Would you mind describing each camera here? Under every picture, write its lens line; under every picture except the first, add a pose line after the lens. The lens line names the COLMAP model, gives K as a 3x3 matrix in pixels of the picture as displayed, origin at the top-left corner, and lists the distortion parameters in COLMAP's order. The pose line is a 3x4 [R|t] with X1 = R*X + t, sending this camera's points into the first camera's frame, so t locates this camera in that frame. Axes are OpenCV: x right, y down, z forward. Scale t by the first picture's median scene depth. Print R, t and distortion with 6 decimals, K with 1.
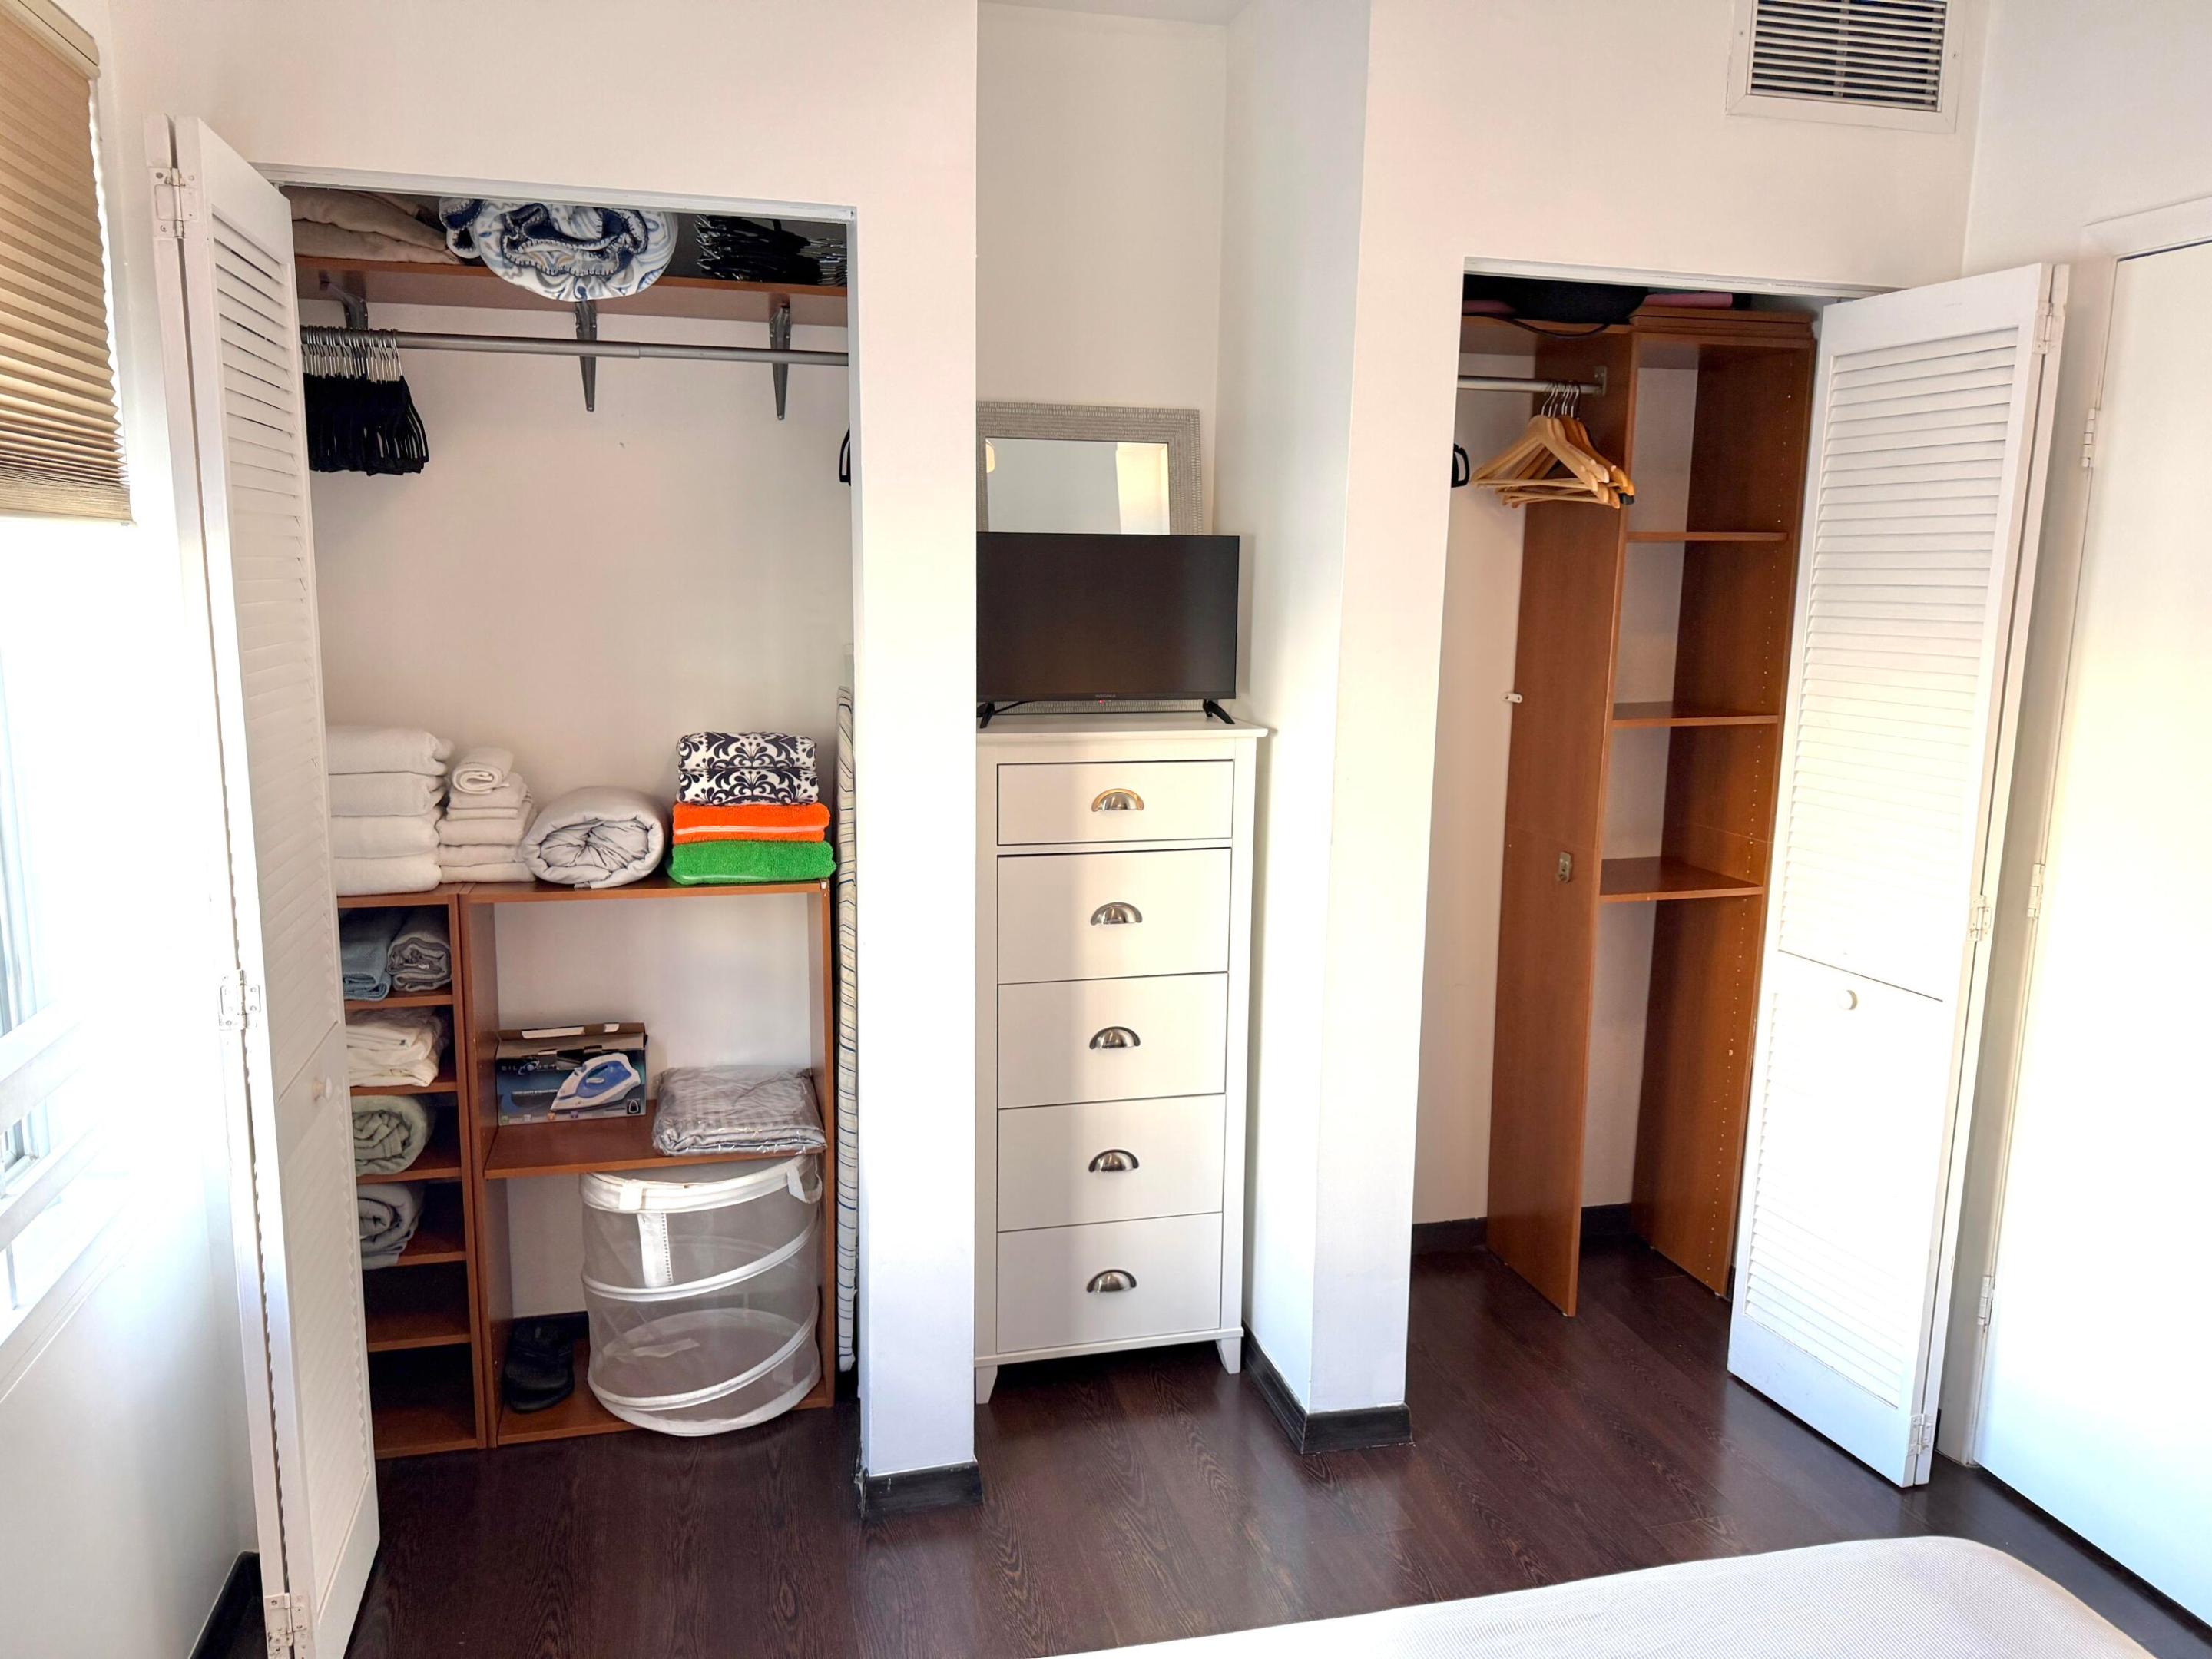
lens RADIAL K [[1551.0, 0, 1104.0], [0, 1551.0, 821.6], [0, 0, 1]] dist [0.074280, -0.094492]
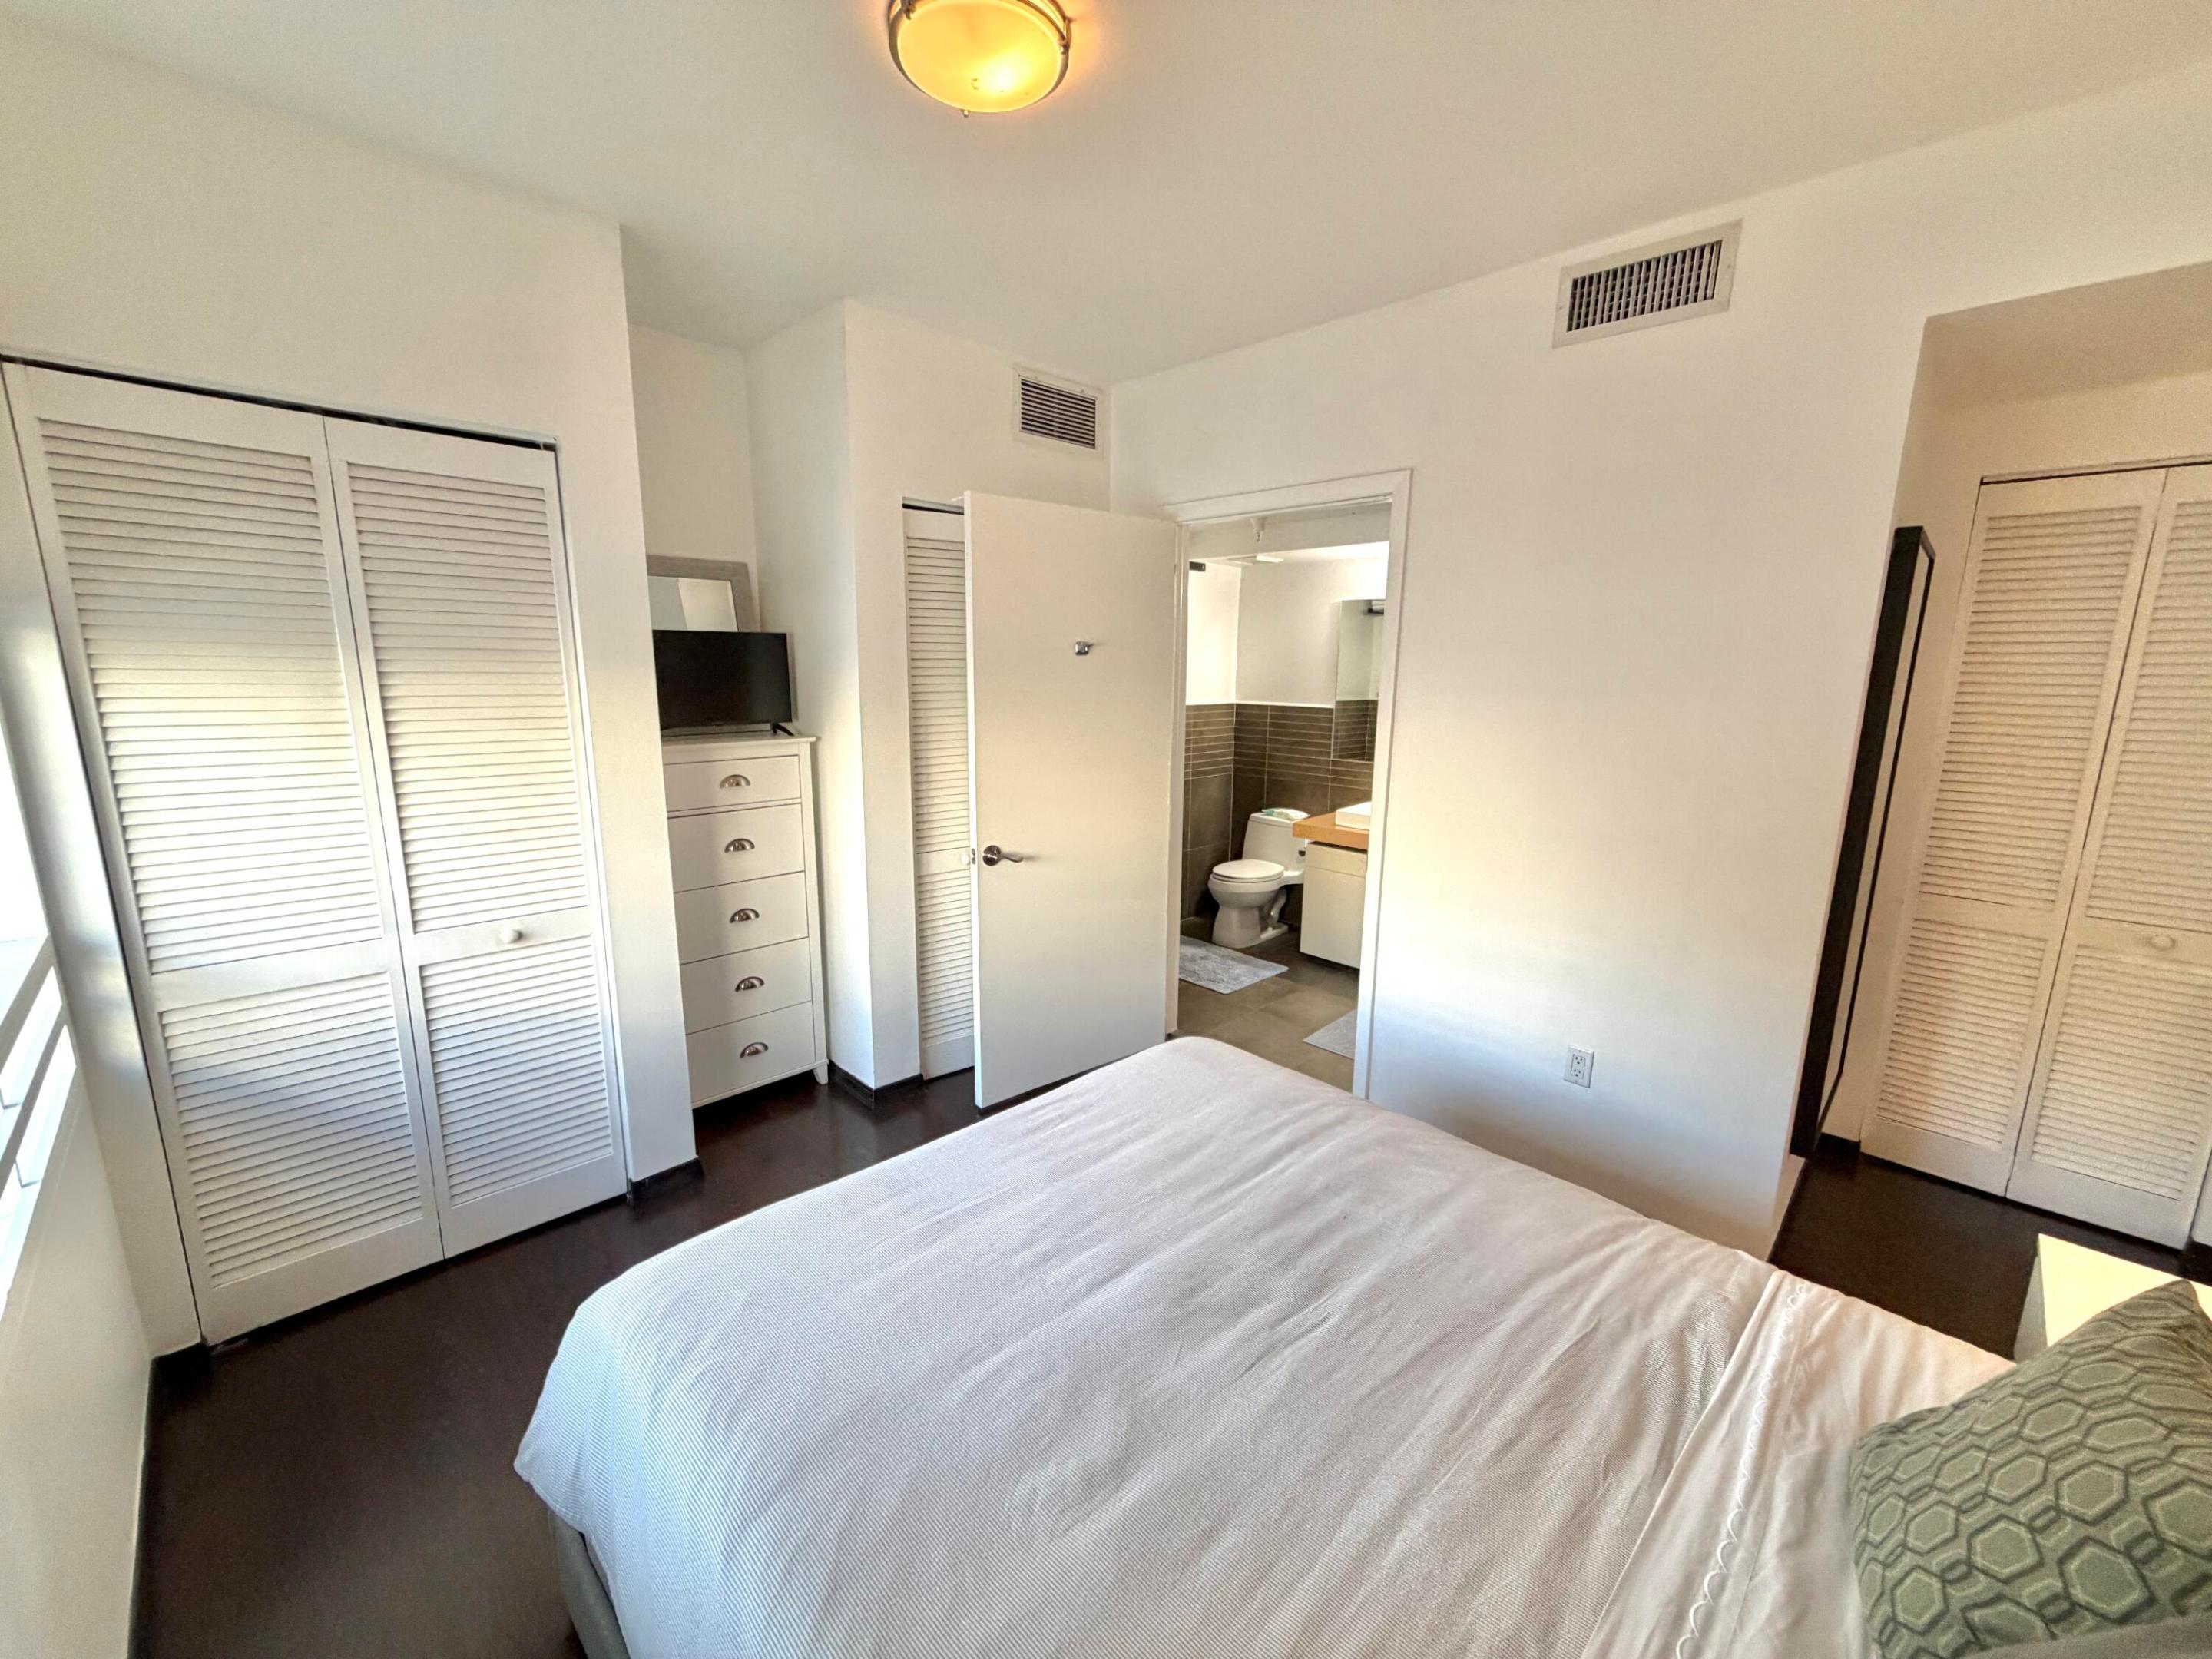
lens RADIAL K [[879.7, 0, 1110.8], [0, 879.7, 824.8], [0, 0, 1]] dist [-0.000144, 0.000121]
pose [[0.859695, -0.099561, 0.501011, -0.125973], [0.083606, 0.995020, 0.054269, 0.016446], [-0.503919, -0.004767, 0.863738, -0.085121]]
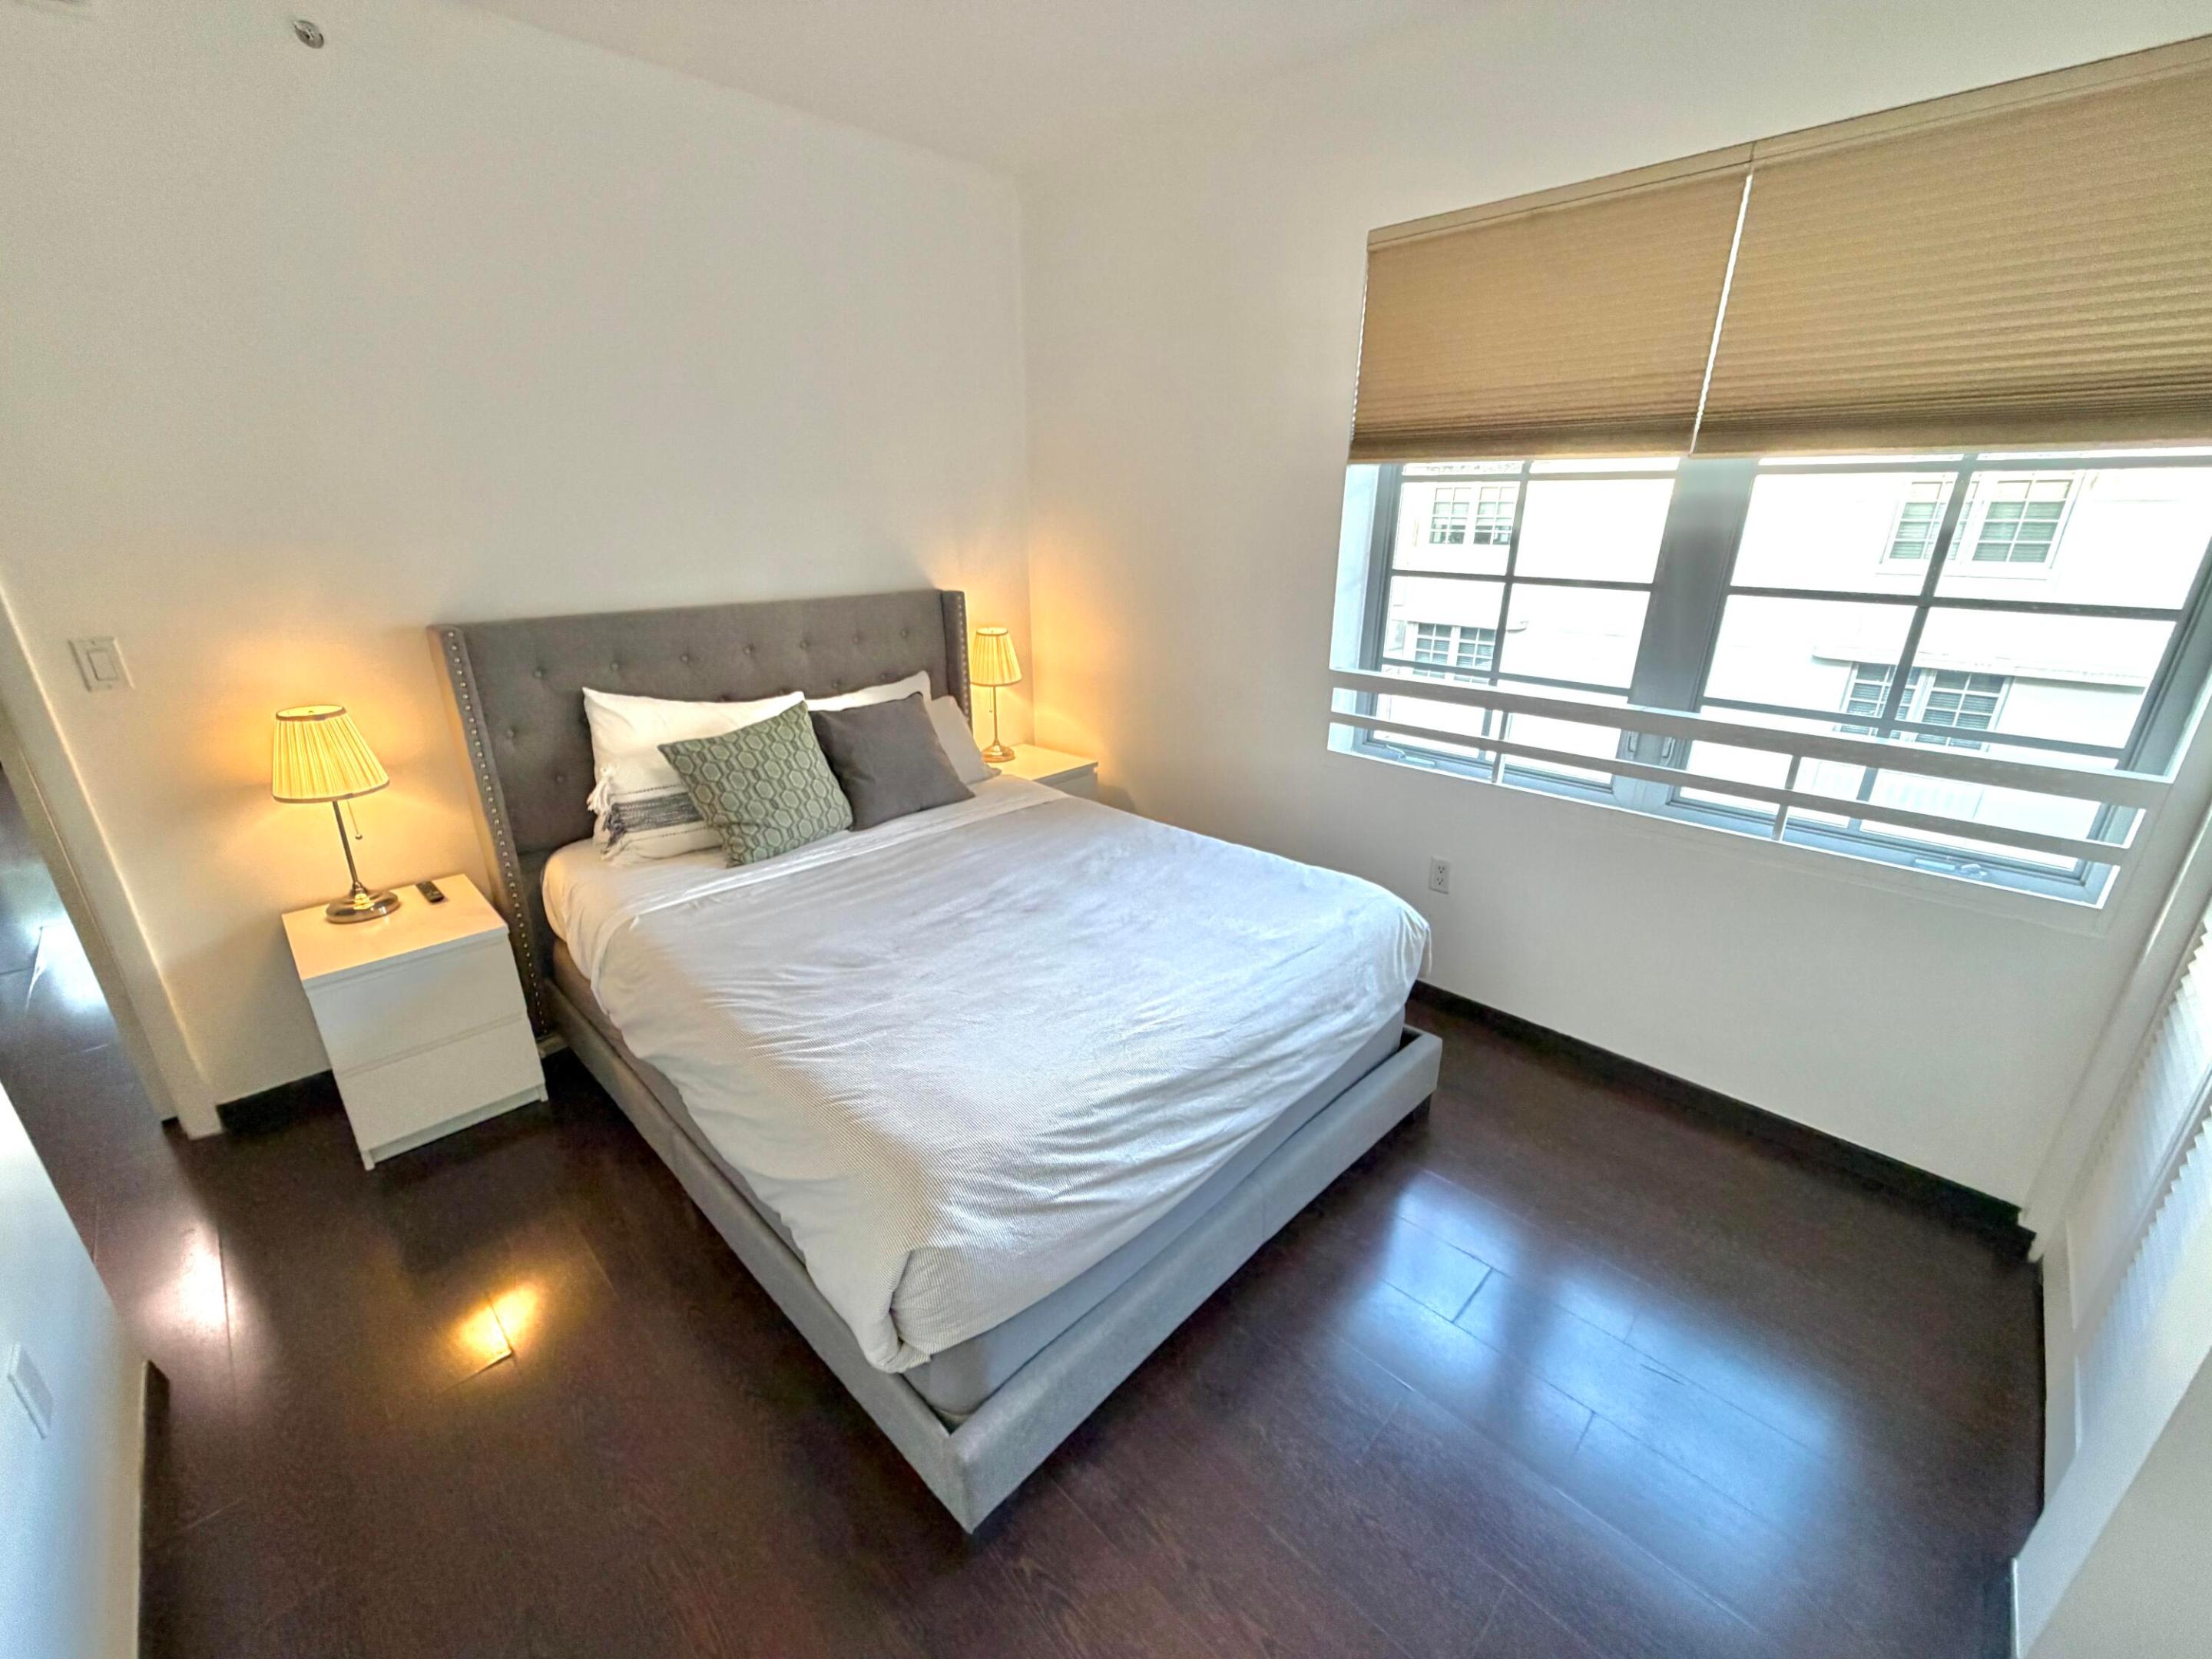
lens RADIAL K [[879.7, 0, 1098.5], [0, 879.7, 834.1], [0, 0, 1]] dist [-0.000144, 0.000121]
pose [[-0.866253, 0.160324, -0.473183, 0.402538], [-0.088860, 0.882570, 0.461708, -0.105036], [0.491640, 0.442003, -0.750282, 0.831196]]
